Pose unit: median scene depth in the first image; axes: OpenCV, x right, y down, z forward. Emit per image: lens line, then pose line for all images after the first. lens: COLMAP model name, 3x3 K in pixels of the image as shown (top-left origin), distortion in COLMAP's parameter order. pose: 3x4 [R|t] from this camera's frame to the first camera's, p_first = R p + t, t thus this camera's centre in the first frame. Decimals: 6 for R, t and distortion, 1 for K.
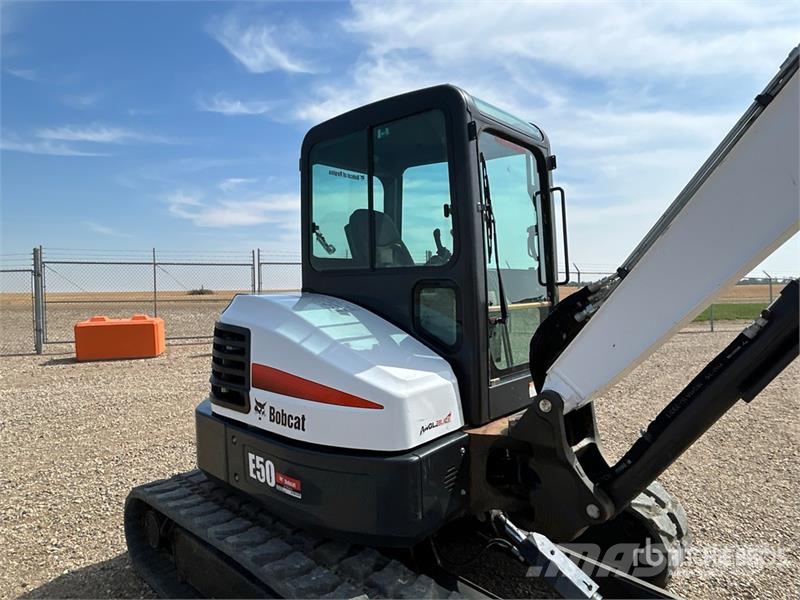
lens RADIAL K [[494.4, 0, 401.6], [0, 494.4, 300.6], [0, 0, 1]] dist [-0.000940, -0.001424]
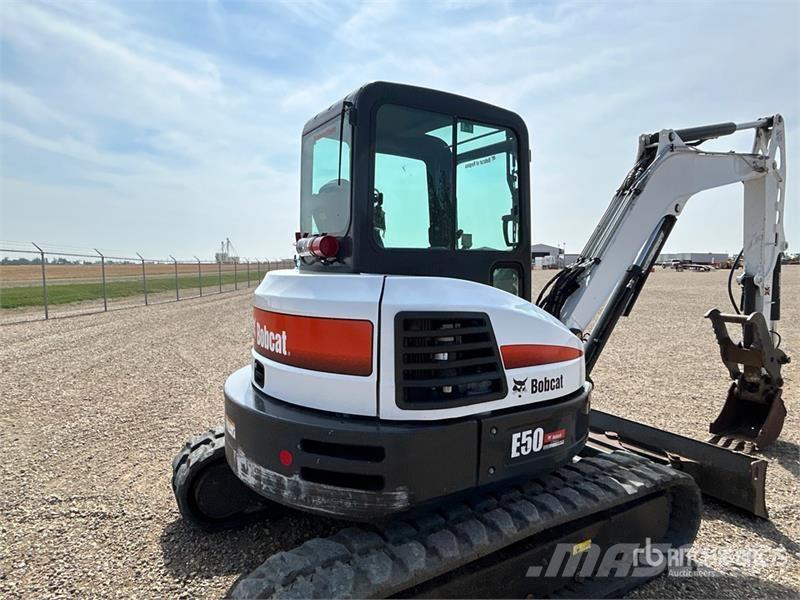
lens RADIAL K [[494.4, 0, 401.6], [0, 494.4, 300.6], [0, 0, 1]] dist [-0.000940, -0.001424]
pose [[0.294740, -0.061091, 0.953623, -1.265643], [0.022861, 0.998119, 0.056876, -0.021262], [-0.955304, 0.005037, 0.295582, 0.891379]]
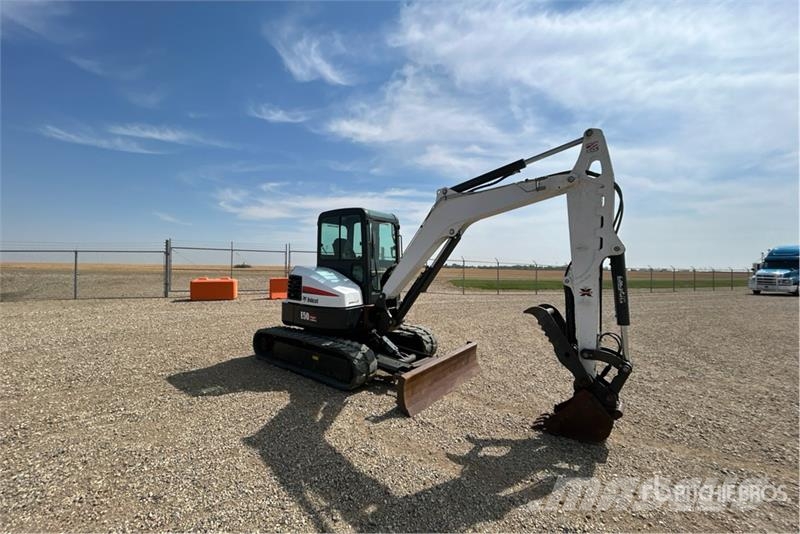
lens RADIAL K [[321.2, 0, 405.3], [0, 321.2, 267.4], [0, 0, 1]] dist [-0.001003, -0.000055]
pose [[0.995606, 0.026085, 0.089933, 0.203651], [-0.023736, 0.999351, -0.027090, 0.039842], [-0.090582, 0.024837, 0.995579, -1.275594]]
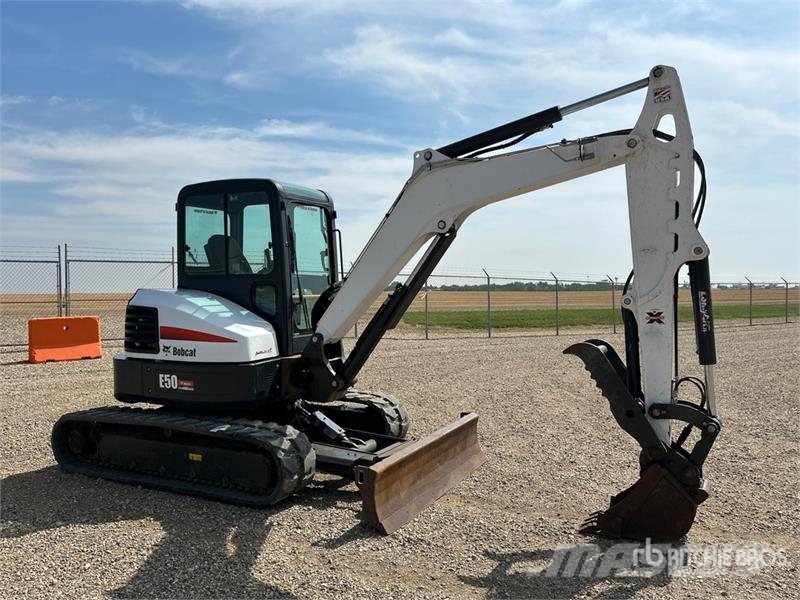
lens RADIAL K [[652.1, 0, 416.4], [0, 652.1, 306.8], [0, 0, 1]] dist [0.101918, -0.172341]
pose [[0.962417, -0.001728, 0.271571, -0.052584], [0.002736, 0.999991, -0.003333, 0.065181], [-0.271563, 0.003951, 0.962413, -1.580278]]
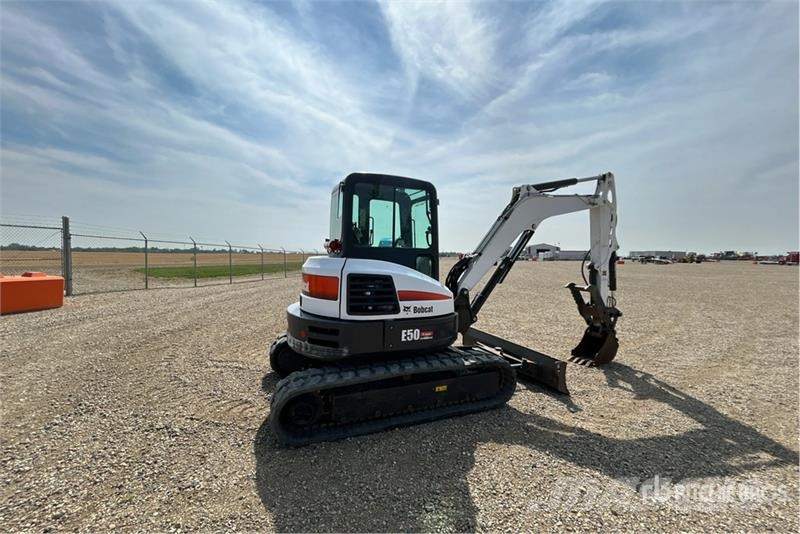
lens RADIAL K [[320.4, 0, 400.0], [0, 320.4, 267.0], [0, 0, 1]] dist [-0.000588, -0.000112]
pose [[0.433269, -0.017543, 0.901094, -1.554697], [0.005972, 0.999844, 0.016594, -0.000421], [-0.901245, -0.001808, 0.433307, 0.375349]]
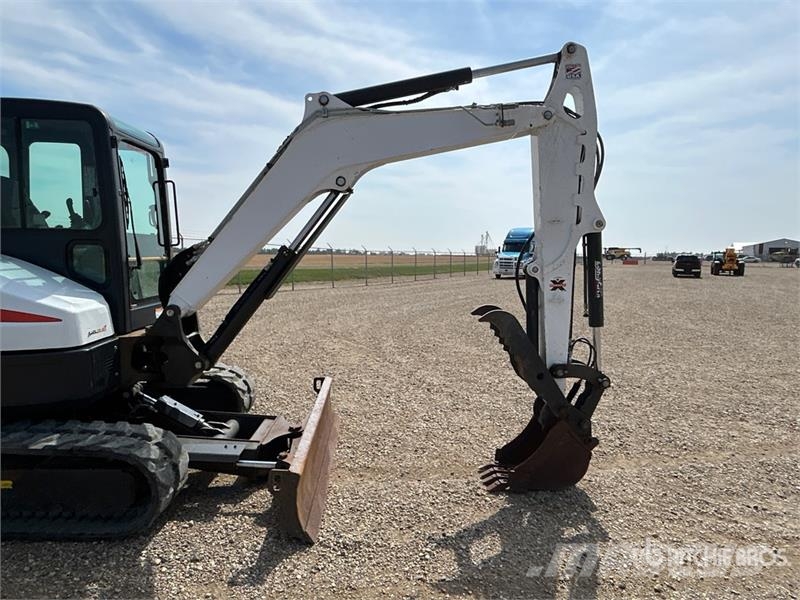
lens RADIAL K [[494.4, 0, 401.6], [0, 494.4, 300.6], [0, 0, 1]] dist [-0.000940, -0.001424]
pose [[0.721116, -0.043702, 0.691434, -0.279230], [-0.002790, 0.997817, 0.065977, 0.040812], [-0.692809, -0.049506, 0.719420, -0.706221]]
